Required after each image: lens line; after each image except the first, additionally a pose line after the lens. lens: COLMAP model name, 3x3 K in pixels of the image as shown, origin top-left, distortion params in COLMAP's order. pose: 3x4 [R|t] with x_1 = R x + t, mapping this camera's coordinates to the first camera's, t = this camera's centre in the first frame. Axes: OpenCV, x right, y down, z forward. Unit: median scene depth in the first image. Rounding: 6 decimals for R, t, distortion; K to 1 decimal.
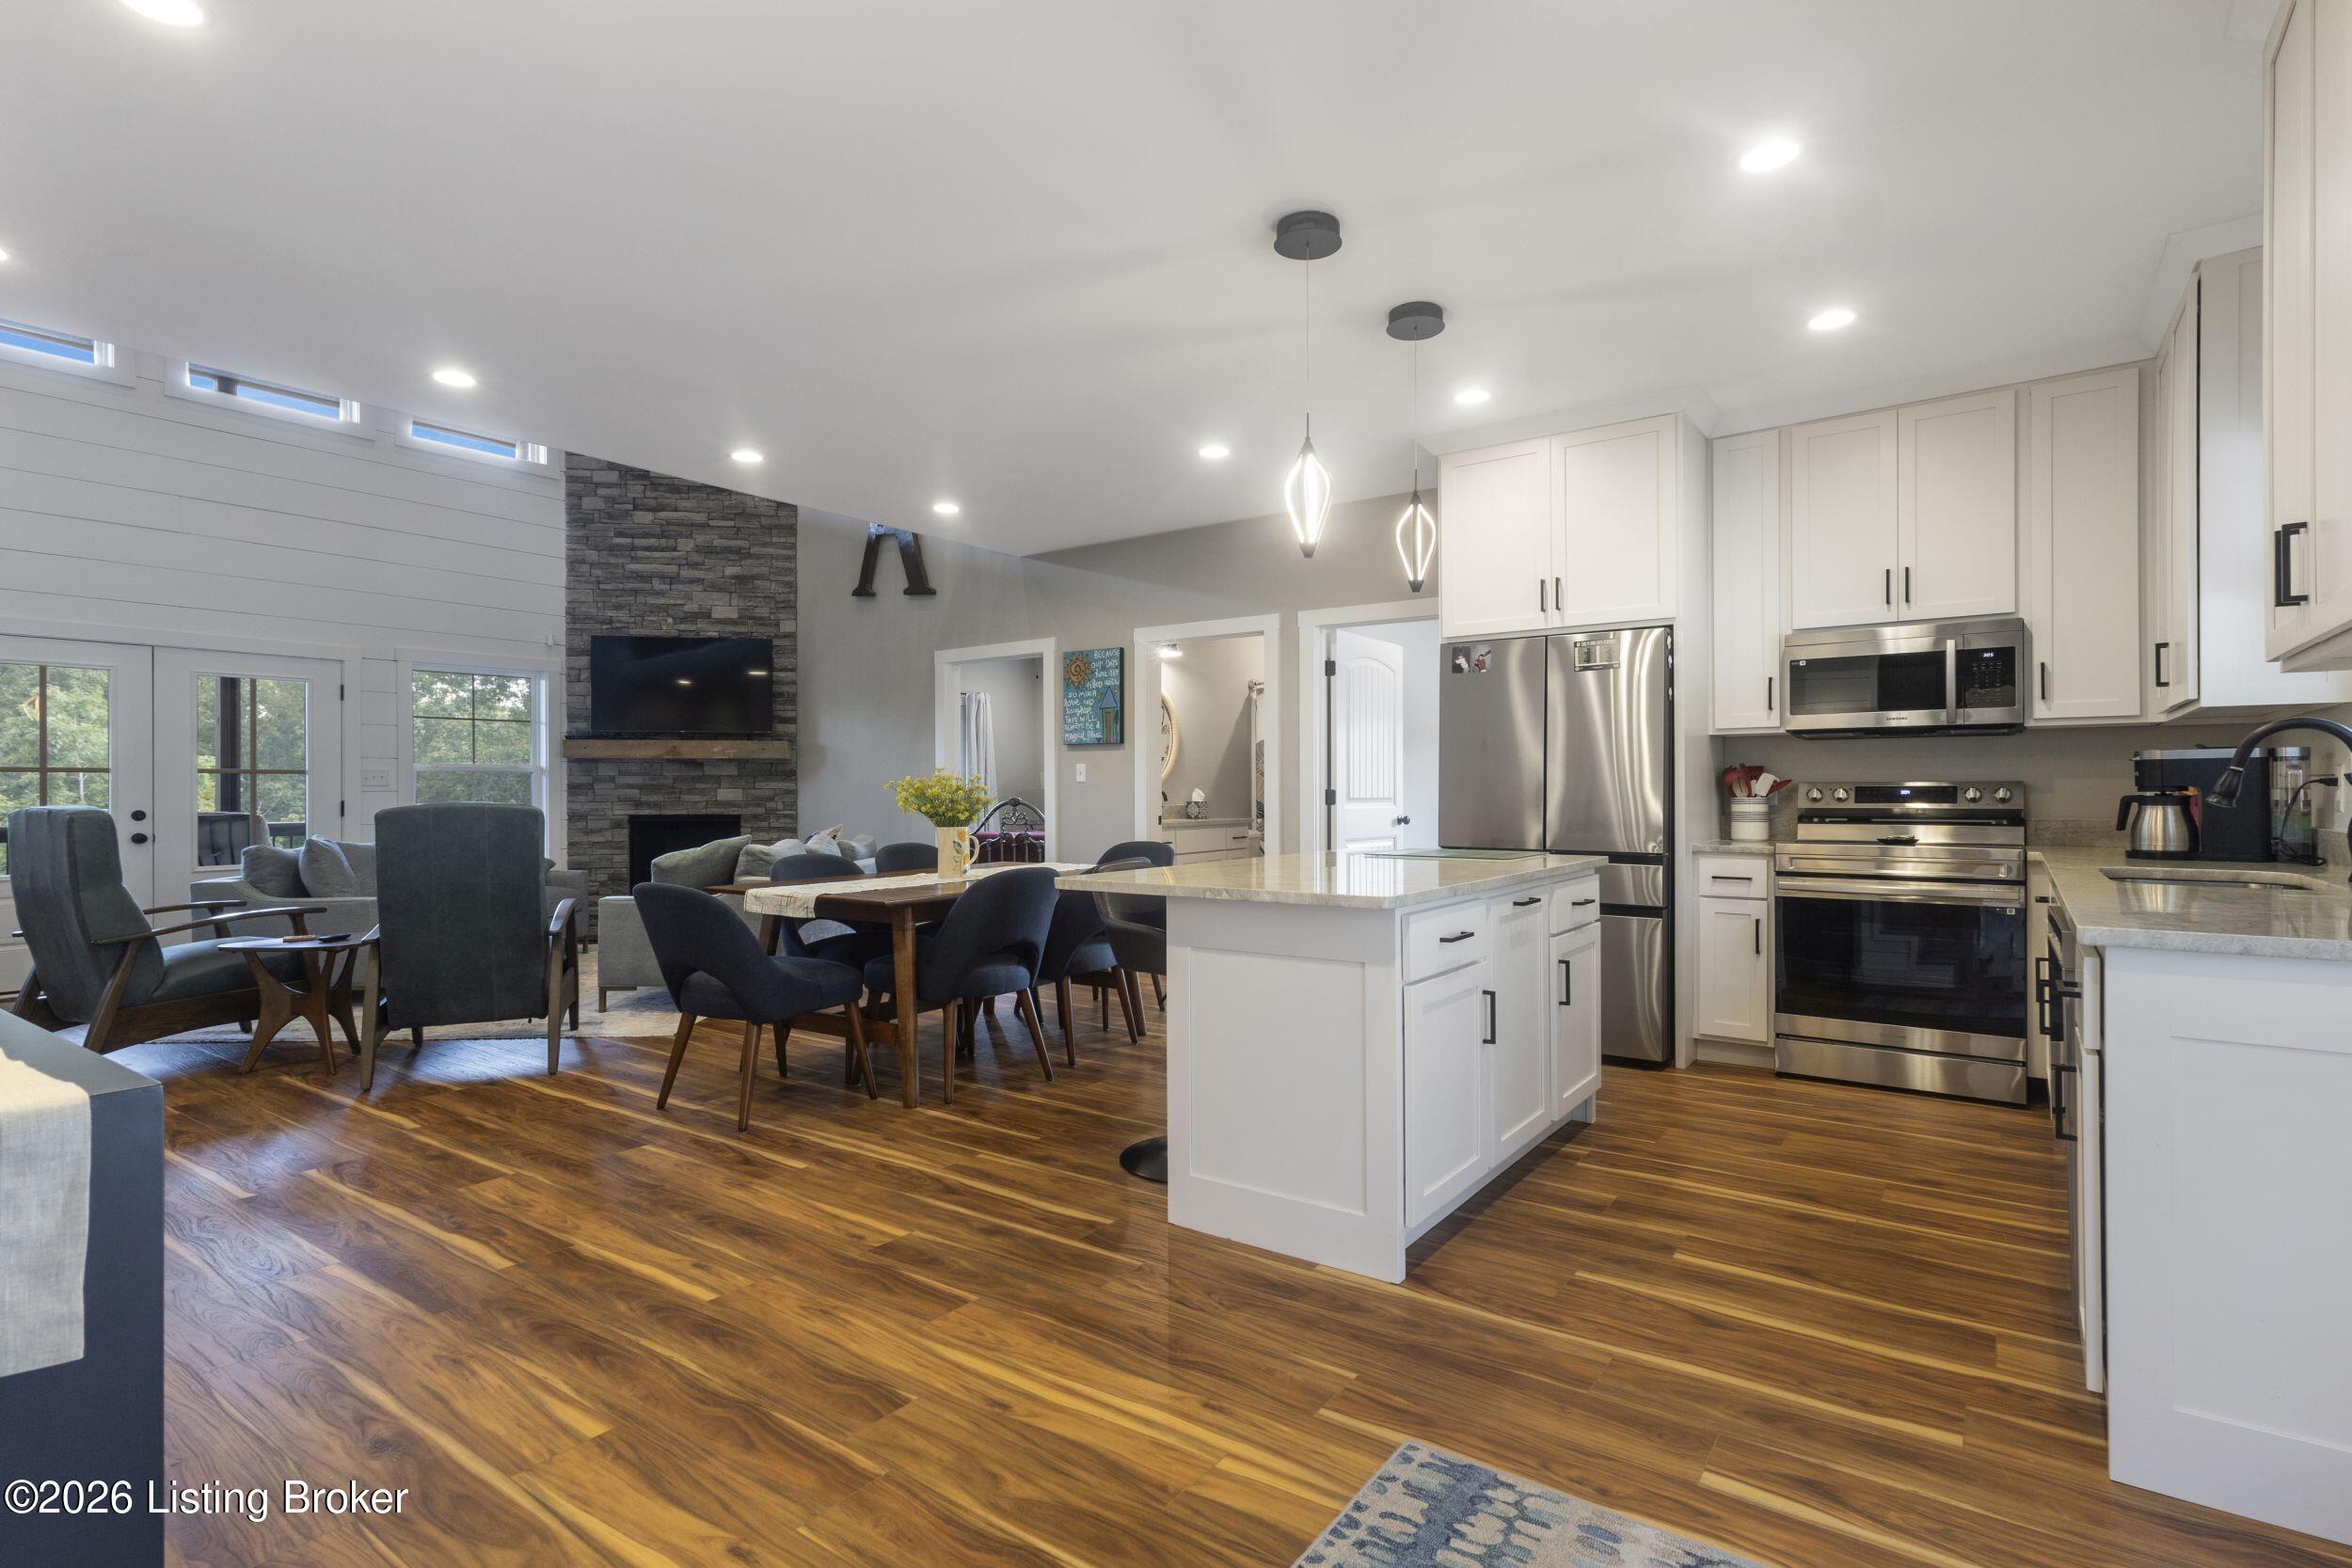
lens RADIAL K [[1142.3, 0, 1103.5], [0, 1142.3, 786.7], [0, 0, 1]] dist [0.018796, 0.000352]
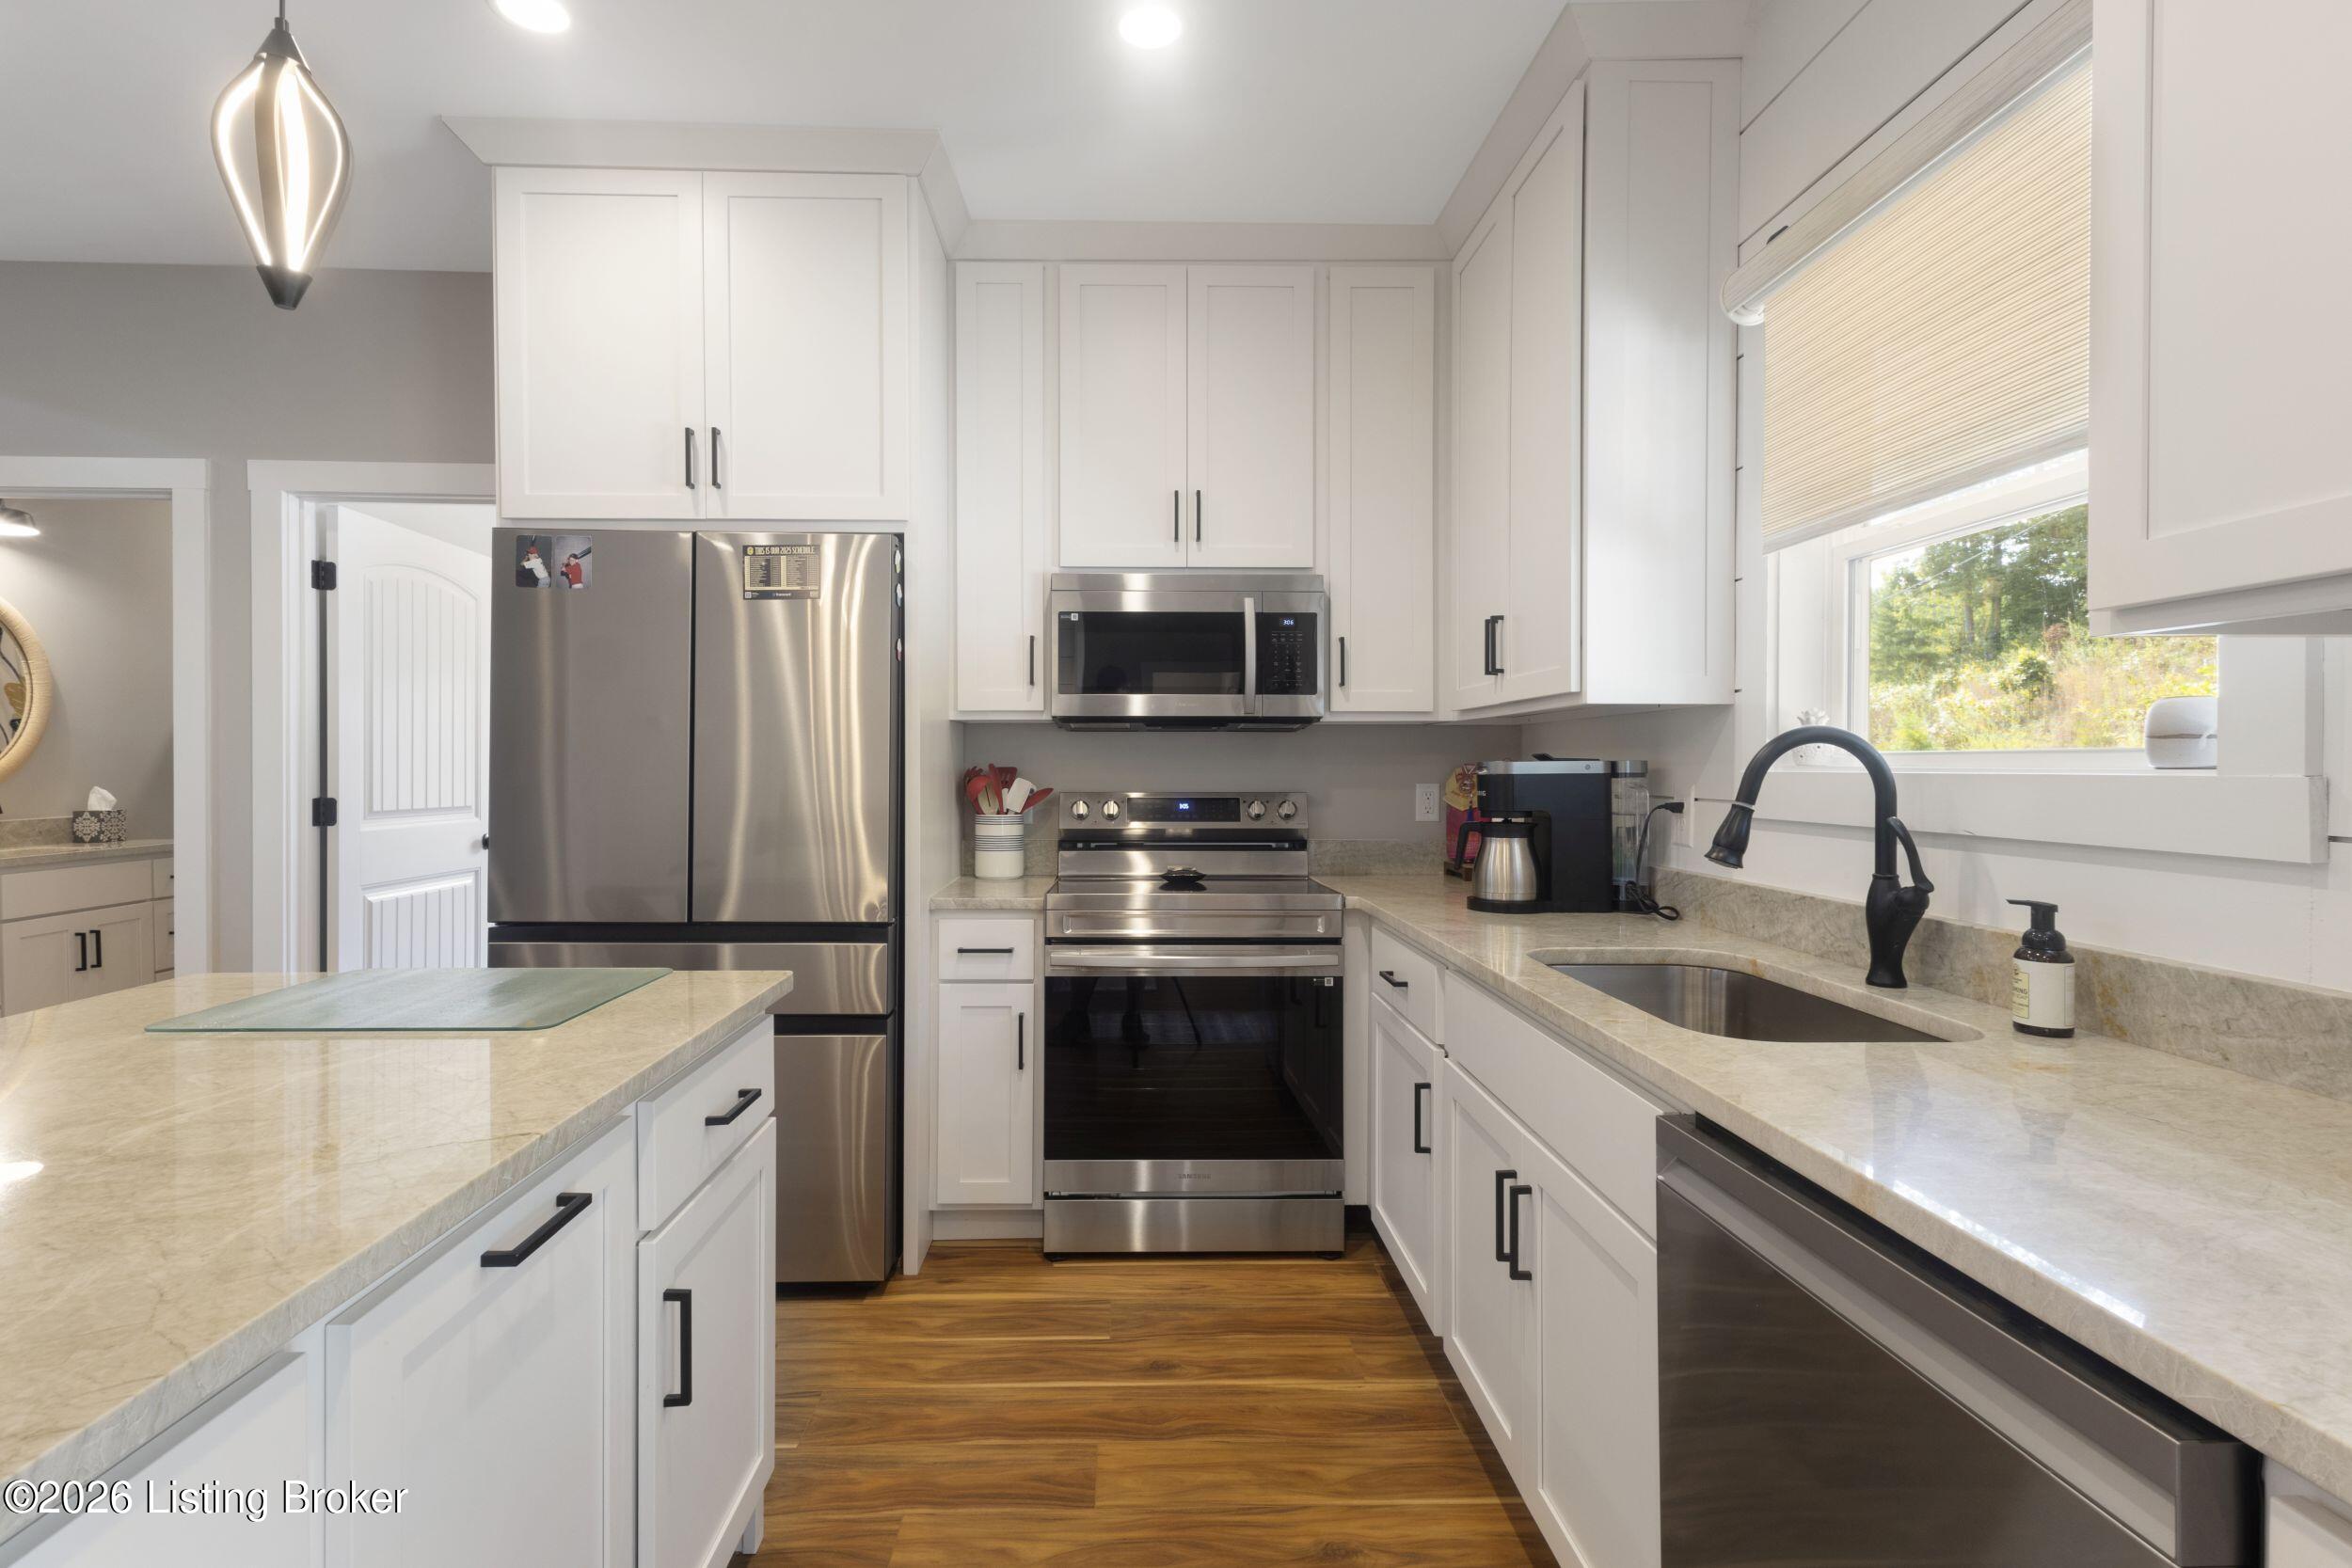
lens RADIAL K [[1174.9, 0, 1121.5], [0, 1174.9, 770.6], [0, 0, 1]] dist [0.000884, 0.000080]
pose [[0.784112, 0.001233, 0.620618, 0.191408], [-0.005849, 0.999968, 0.005403, -0.020611], [-0.620592, -0.007867, 0.784094, 0.418057]]
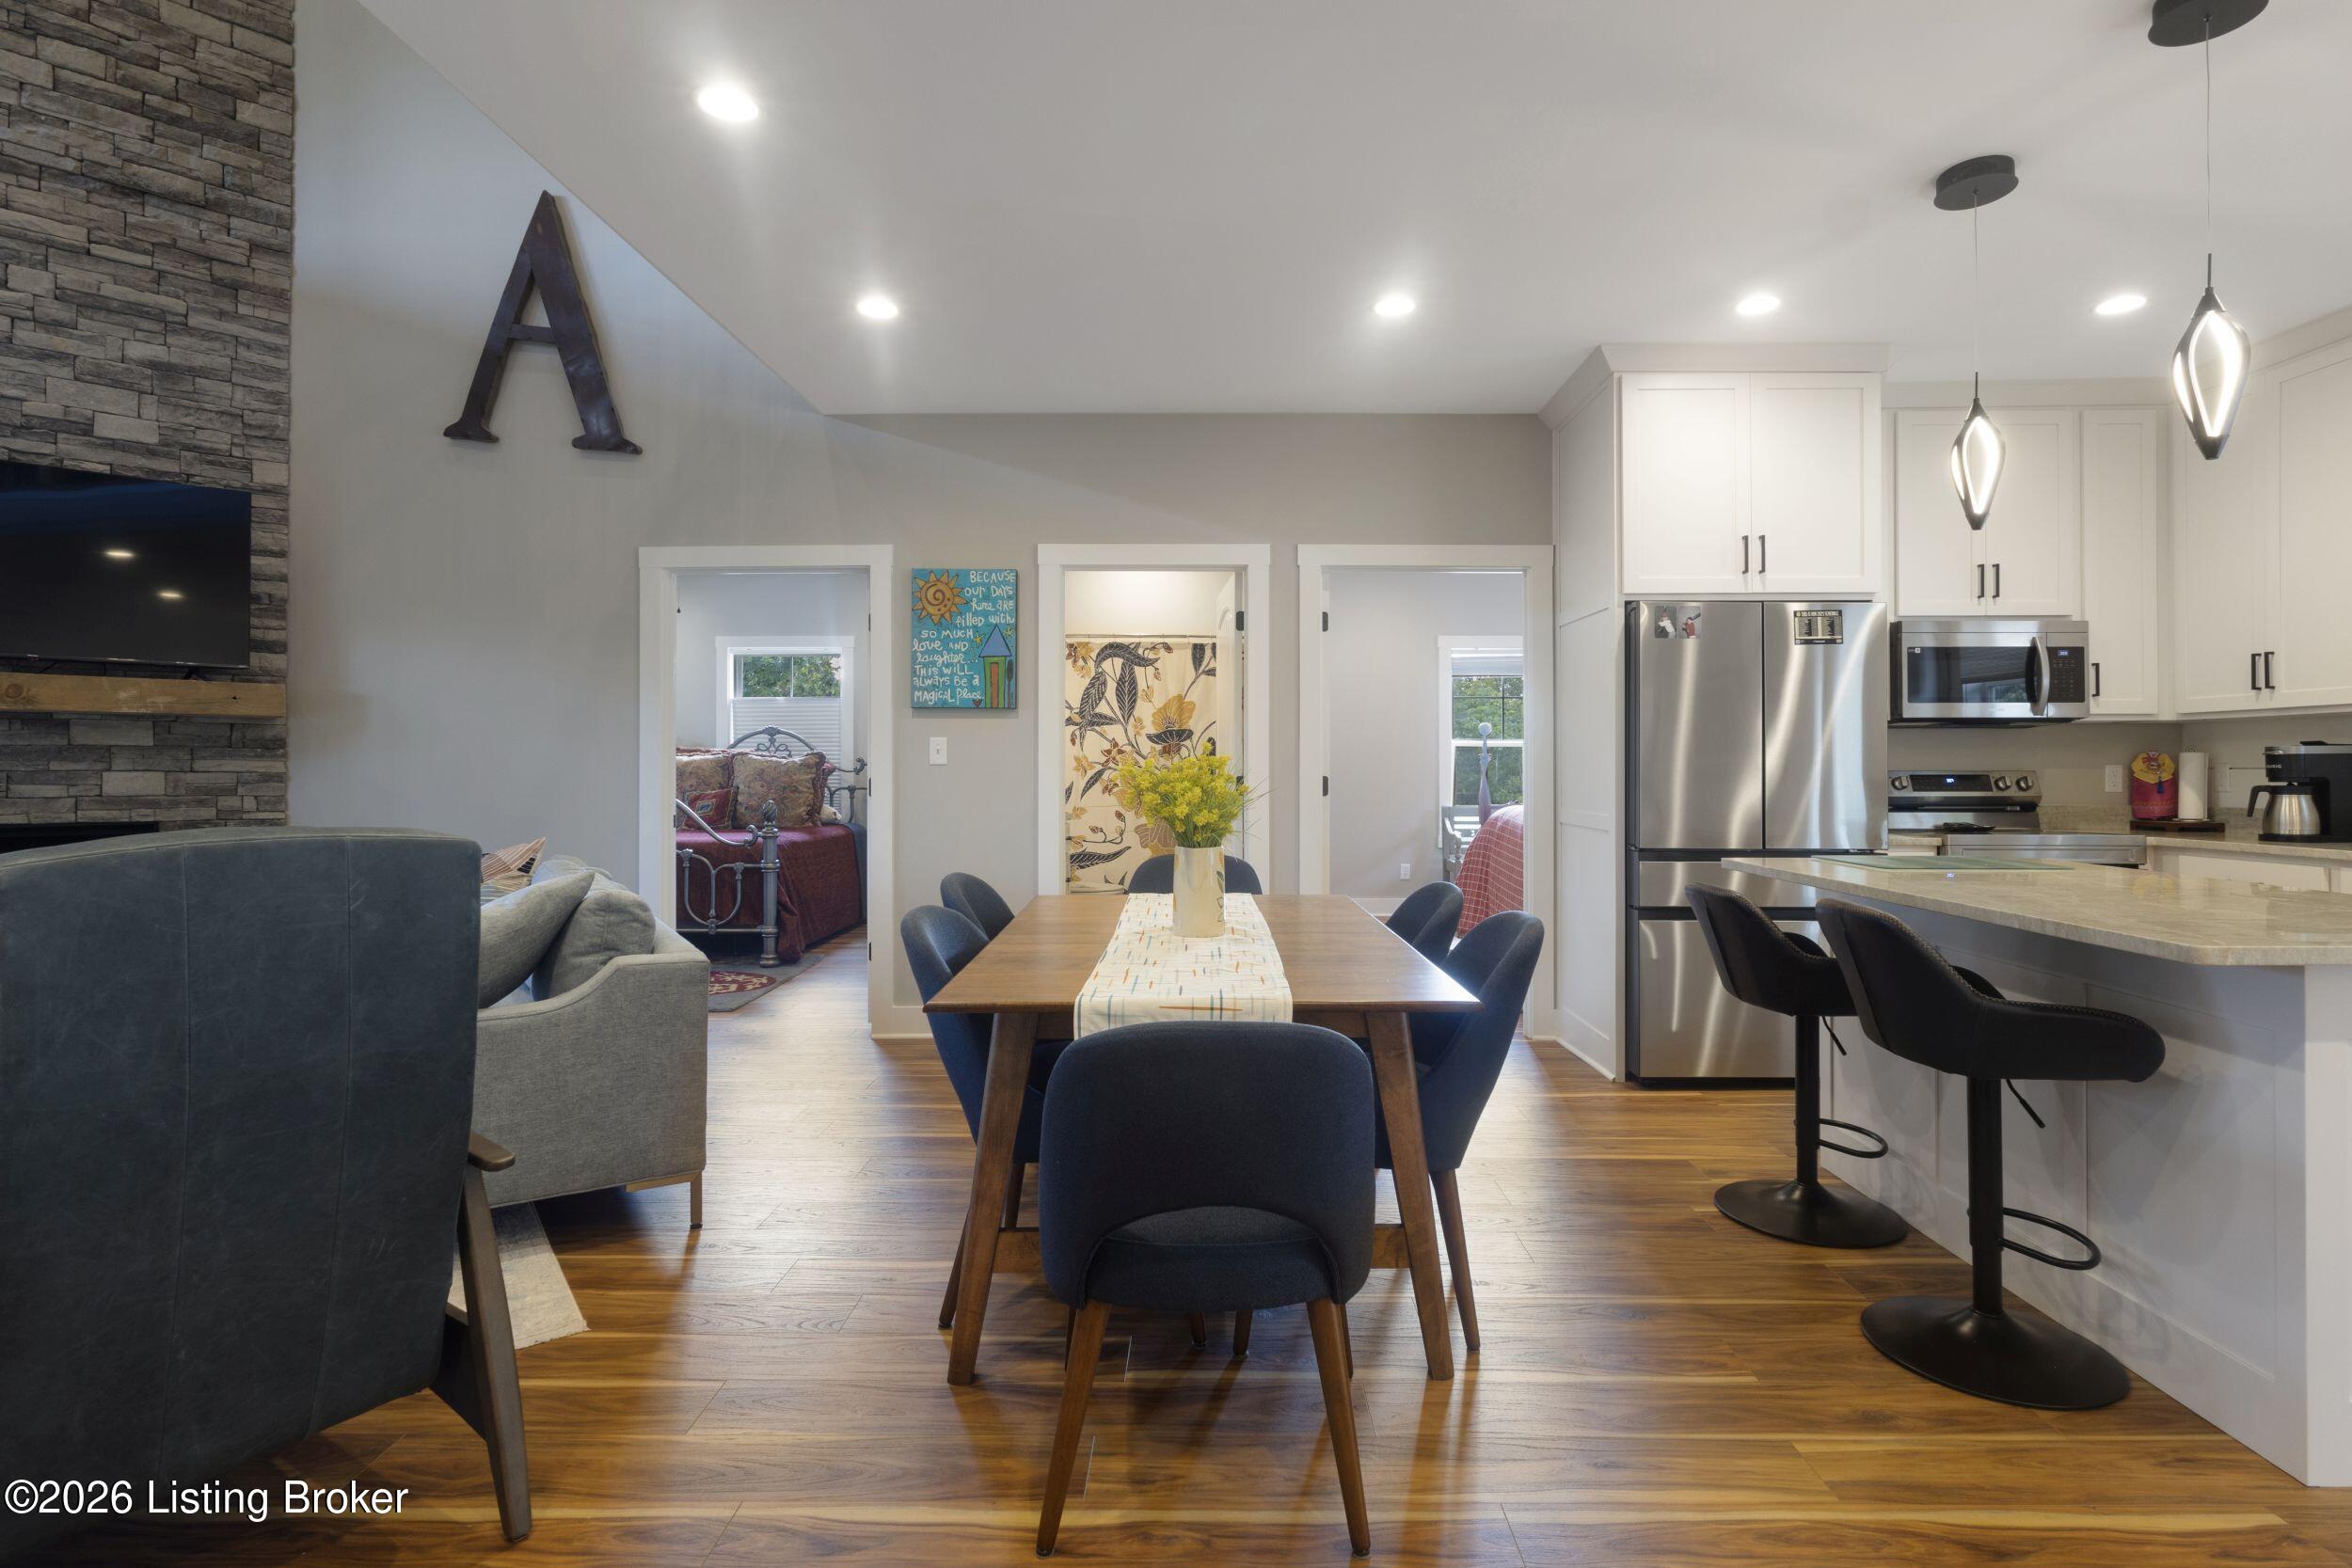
lens RADIAL K [[1231.4, 0, 1176.8], [0, 1231.4, 760.1], [0, 0, 1]] dist [-0.000382, -0.000883]
pose [[0.804063, 0.006467, 0.594508, -0.502426], [-0.004196, 0.999978, -0.005202, -0.004824], [-0.594529, 0.001688, 0.804073, 0.496989]]
